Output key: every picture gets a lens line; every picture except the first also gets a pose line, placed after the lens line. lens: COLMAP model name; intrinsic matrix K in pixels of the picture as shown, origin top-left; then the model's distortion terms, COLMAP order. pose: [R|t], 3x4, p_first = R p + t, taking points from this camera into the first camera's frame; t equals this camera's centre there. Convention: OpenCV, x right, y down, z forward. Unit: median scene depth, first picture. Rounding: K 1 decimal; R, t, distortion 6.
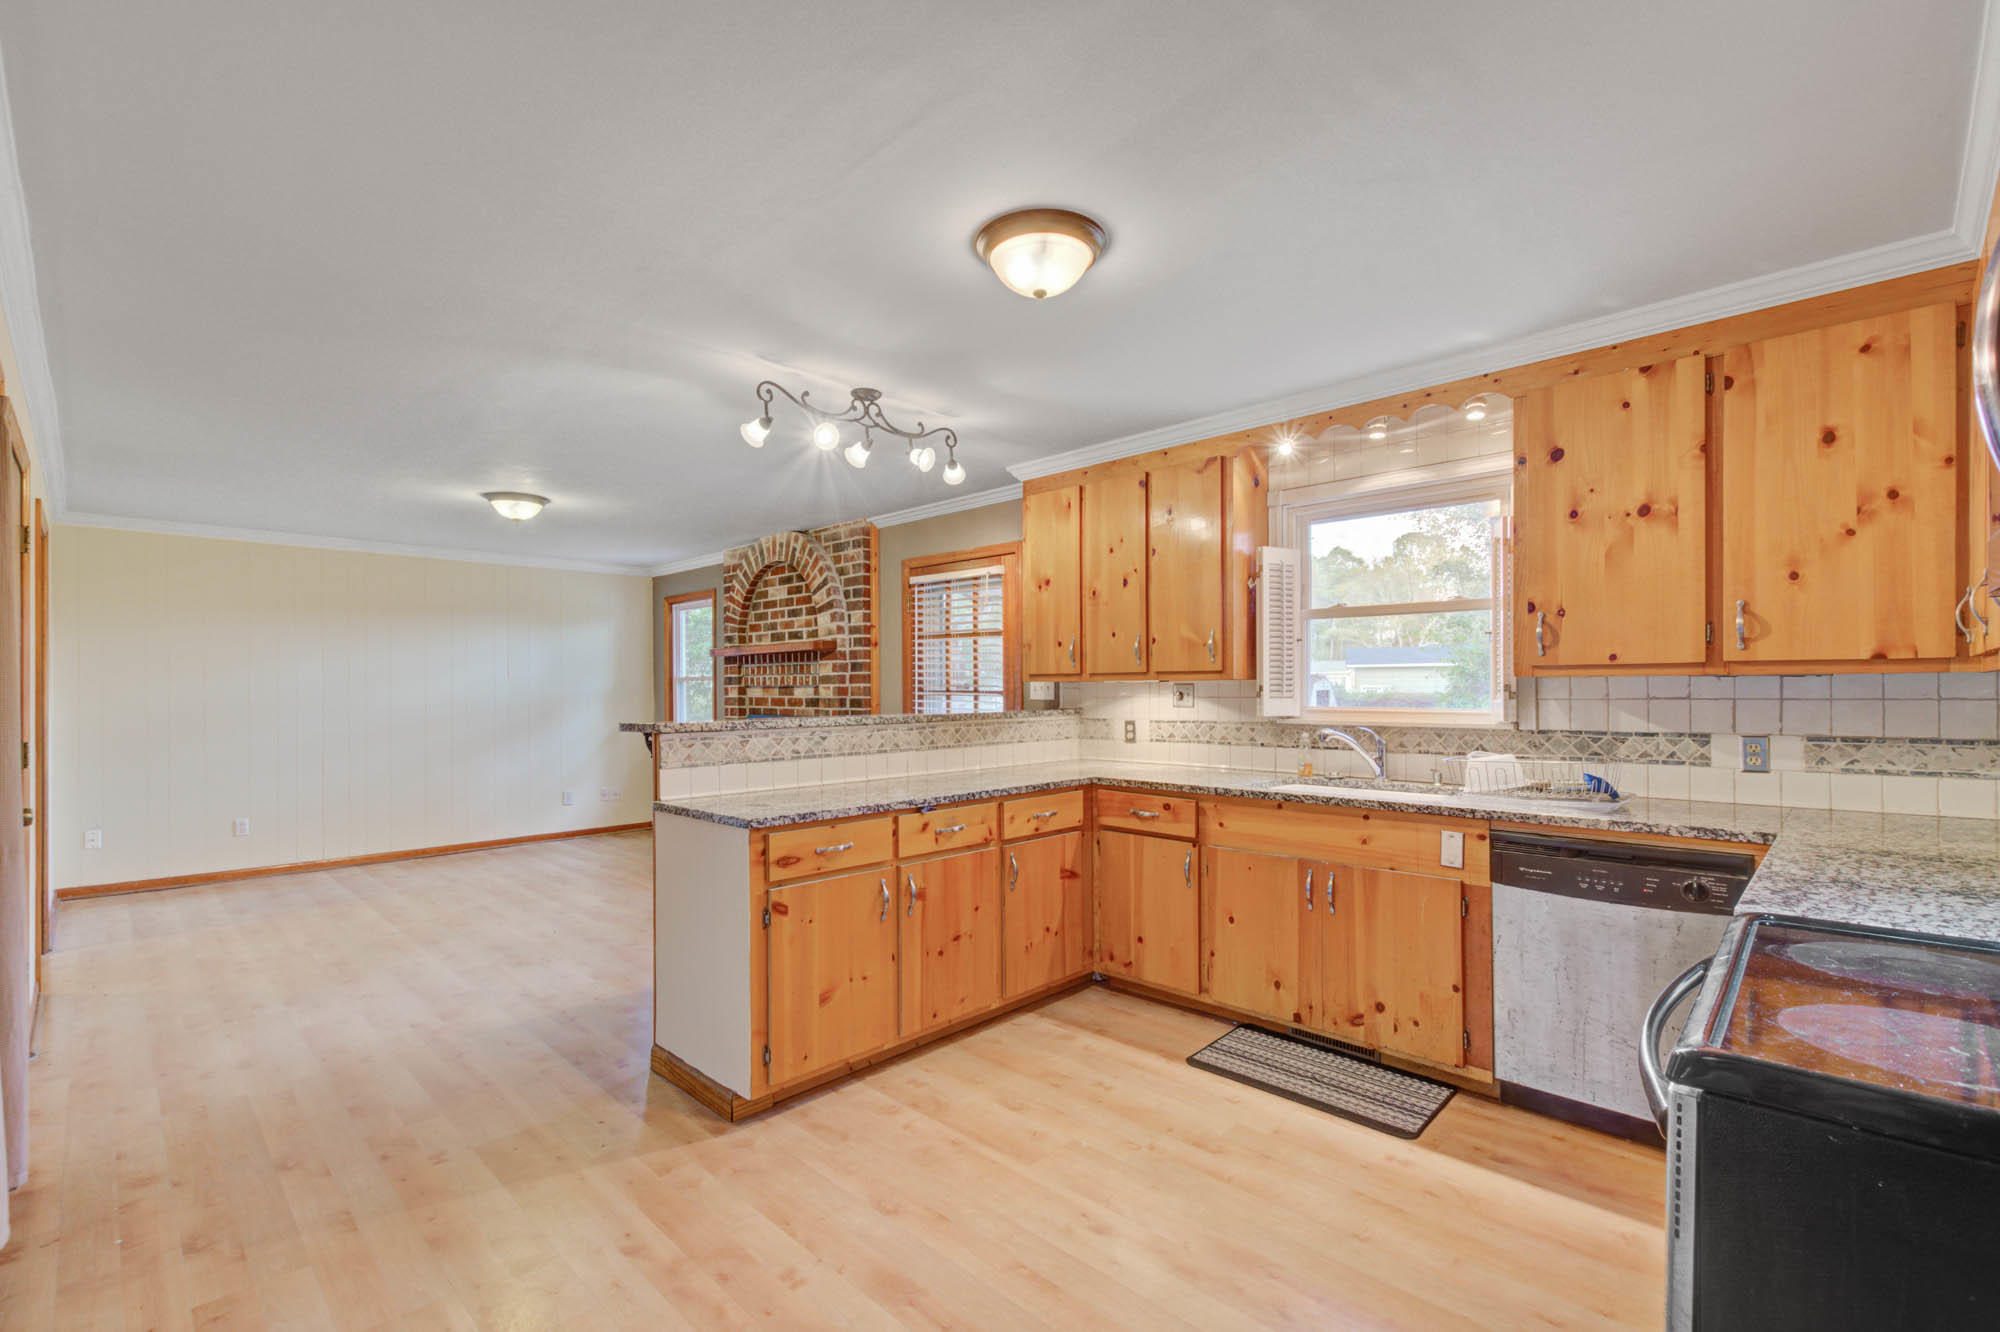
lens RADIAL K [[897.2, 0, 1007.8], [0, 897.2, 693.4], [0, 0, 1]] dist [0.006954, -0.006574]
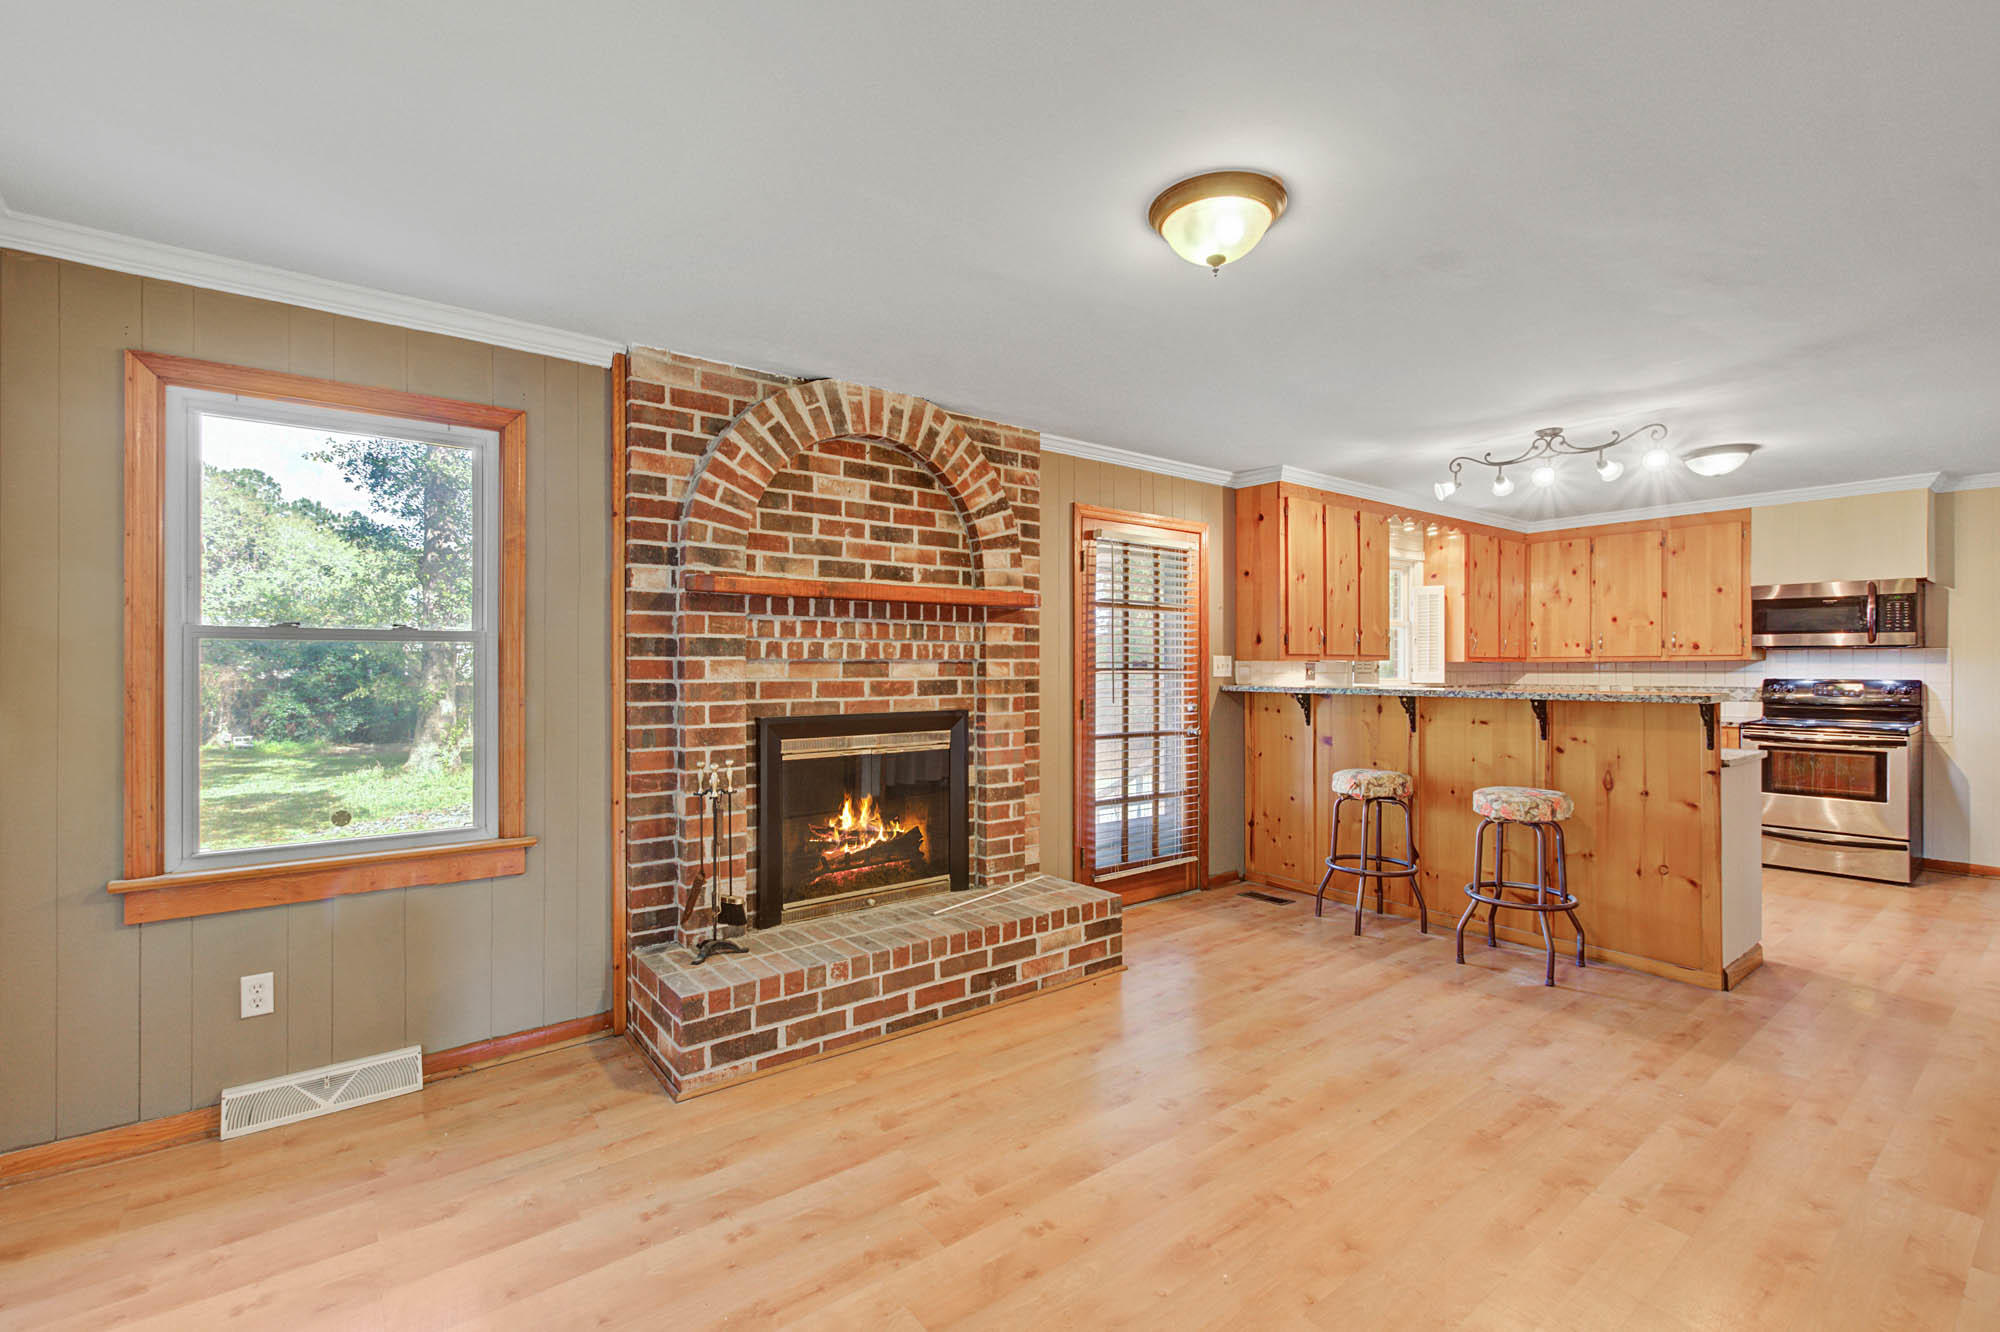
lens RADIAL K [[897.2, 0, 1003.0], [0, 897.2, 656.3], [0, 0, 1]] dist [0.006954, -0.006574]
pose [[0.122143, 0.010703, 0.992455, -1.807606], [0.000685, 0.999941, -0.010868, -0.010036], [-0.992512, 0.002008, 0.122128, 1.928733]]
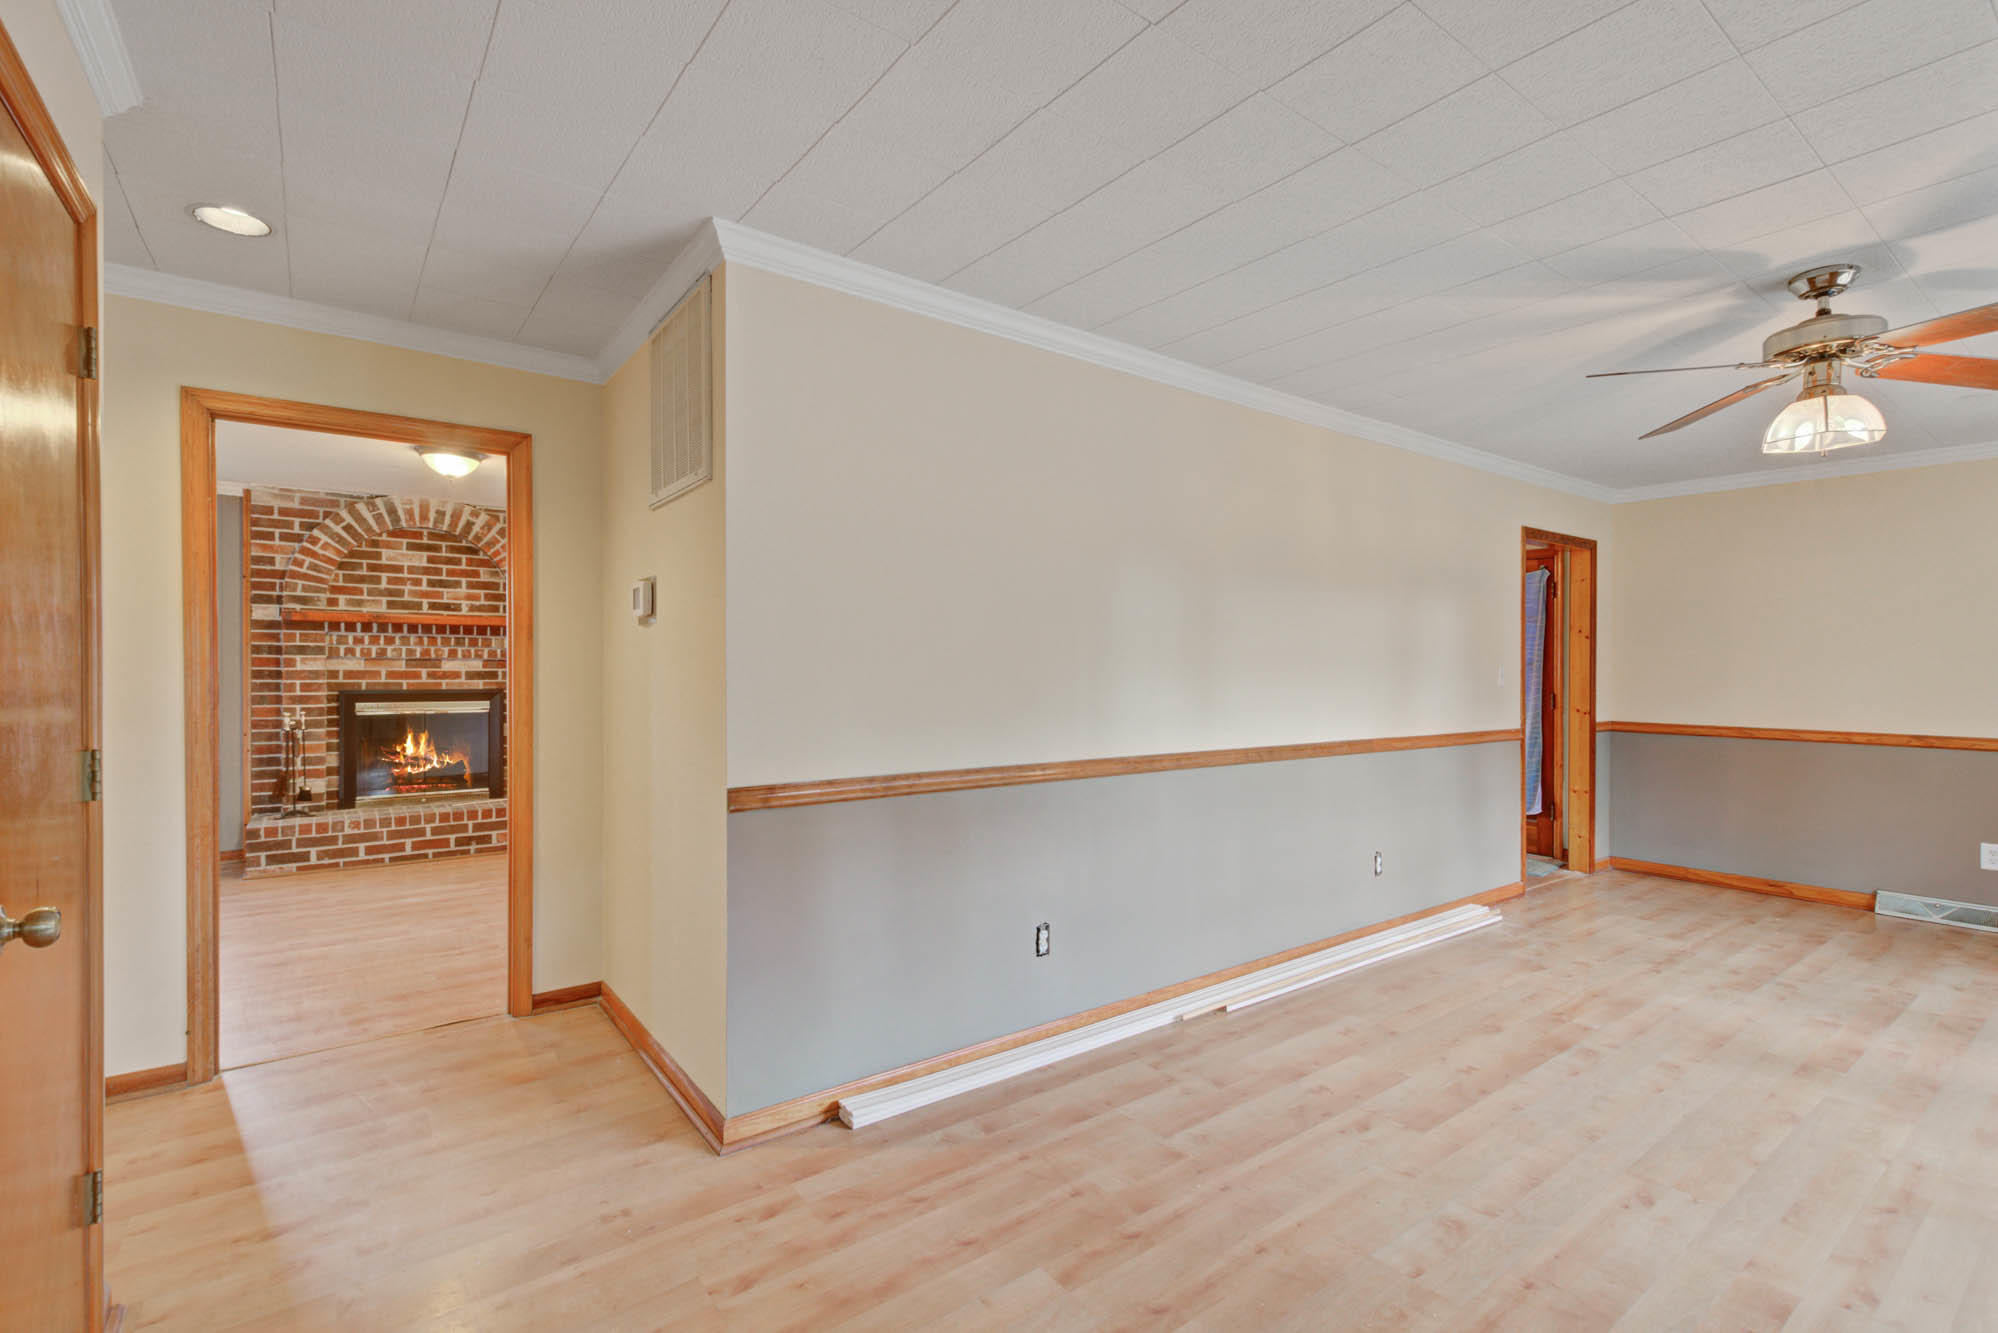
lens RADIAL K [[896.3, 0, 1001.9], [0, 896.3, 670.1], [0, 0, 1]] dist [0.006954, -0.006574]
pose [[0.154853, 0.007070, 0.987912, -2.492395], [-0.003354, 0.999972, -0.006631, 0.019591], [-0.987932, -0.002287, 0.154873, 0.558343]]
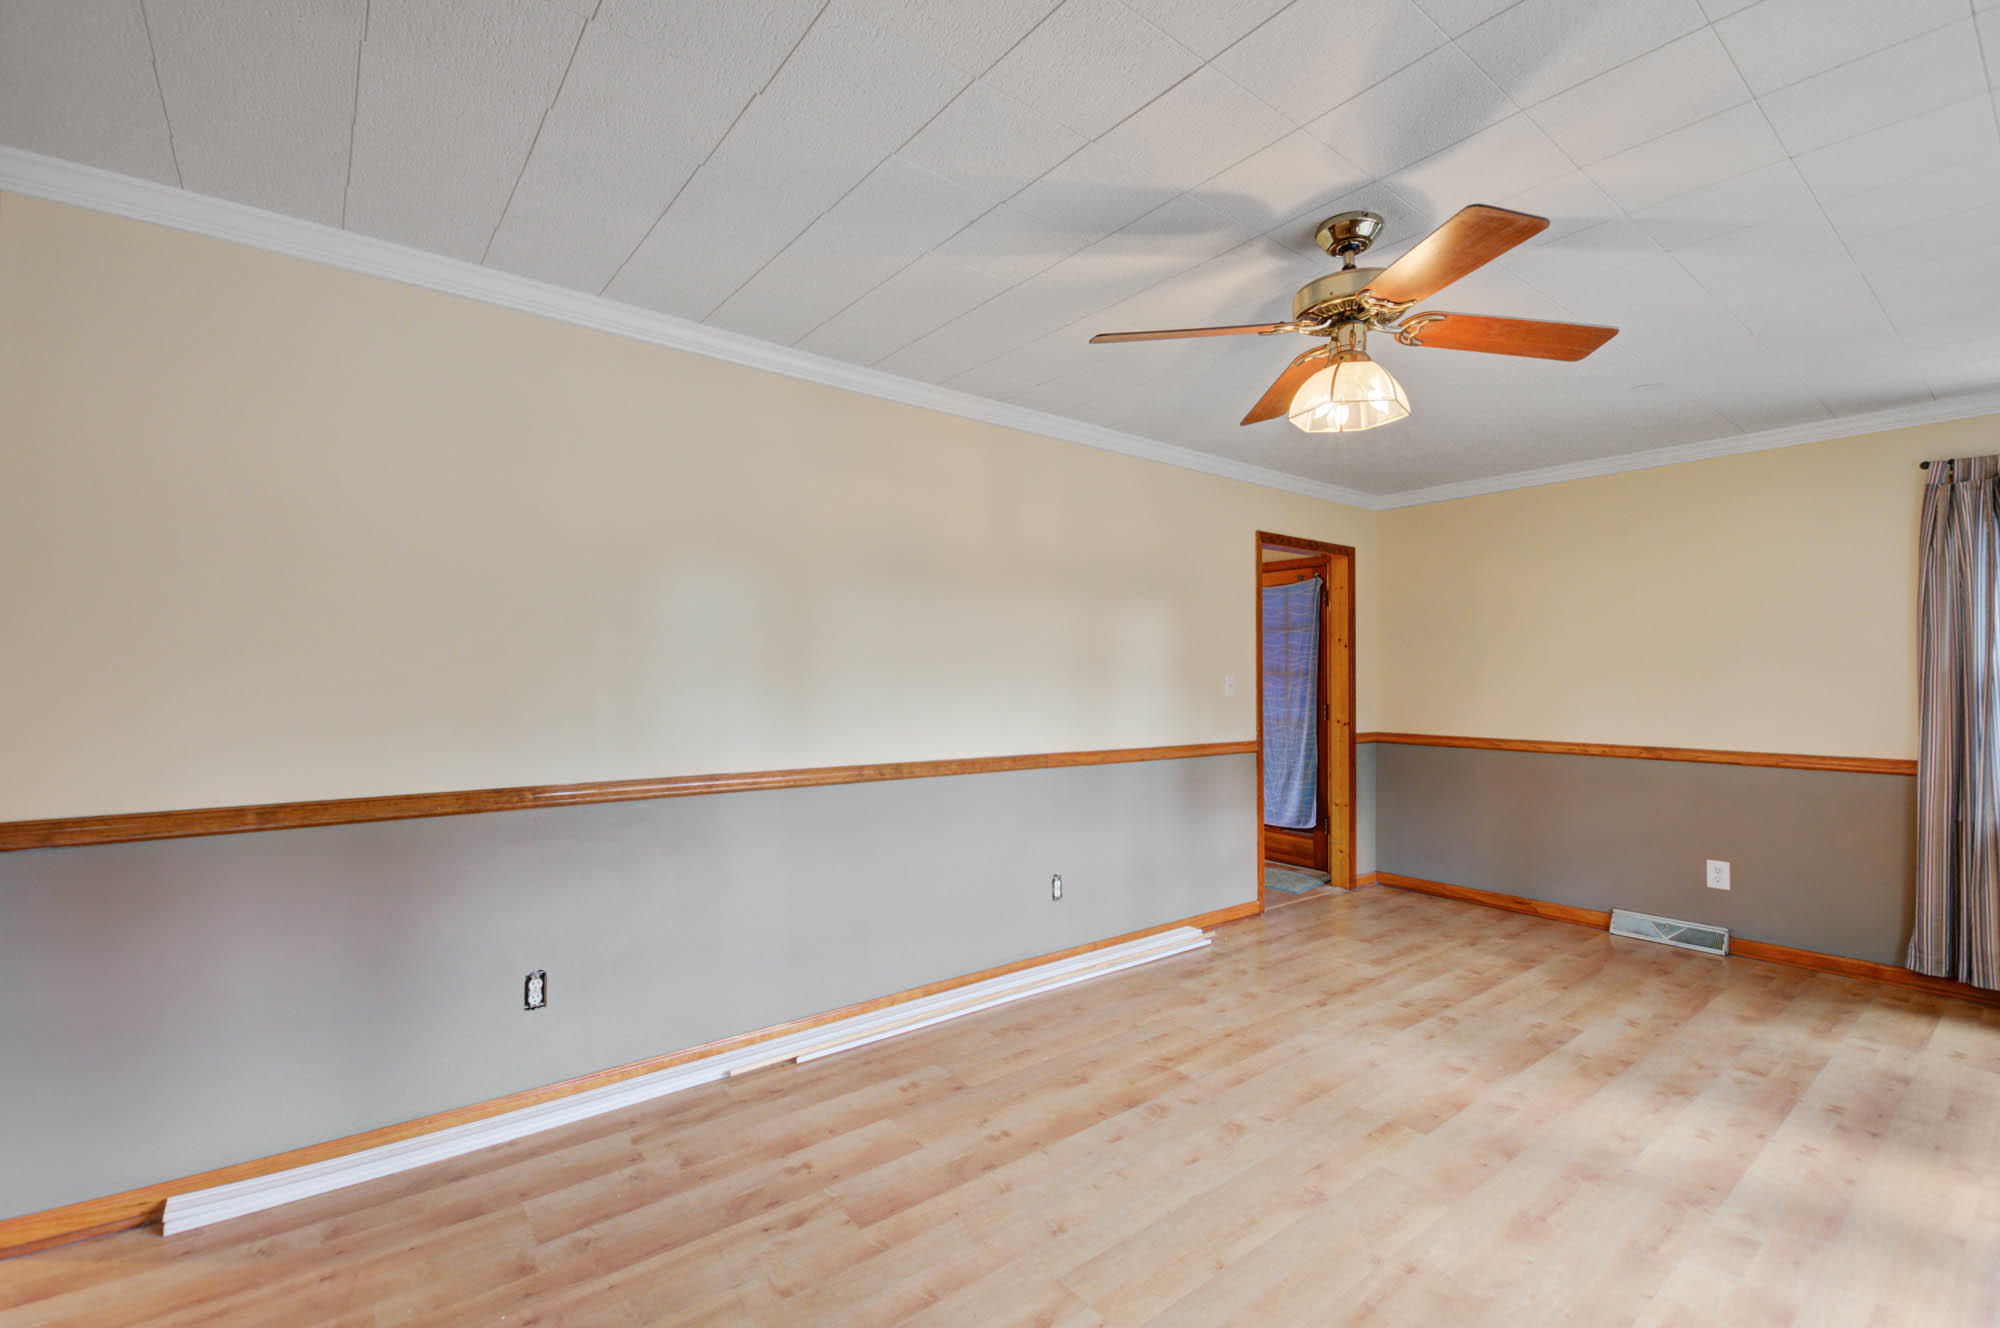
lens RADIAL K [[857.7, 0, 1004.0], [0, 857.7, 670.5], [0, 0, 1]] dist [0.009927, -0.007066]
pose [[0.124745, 0.019970, 0.991988, -2.255038], [-0.001843, 0.999800, -0.019896, 0.020138], [-0.992187, 0.000653, 0.124757, 0.083561]]
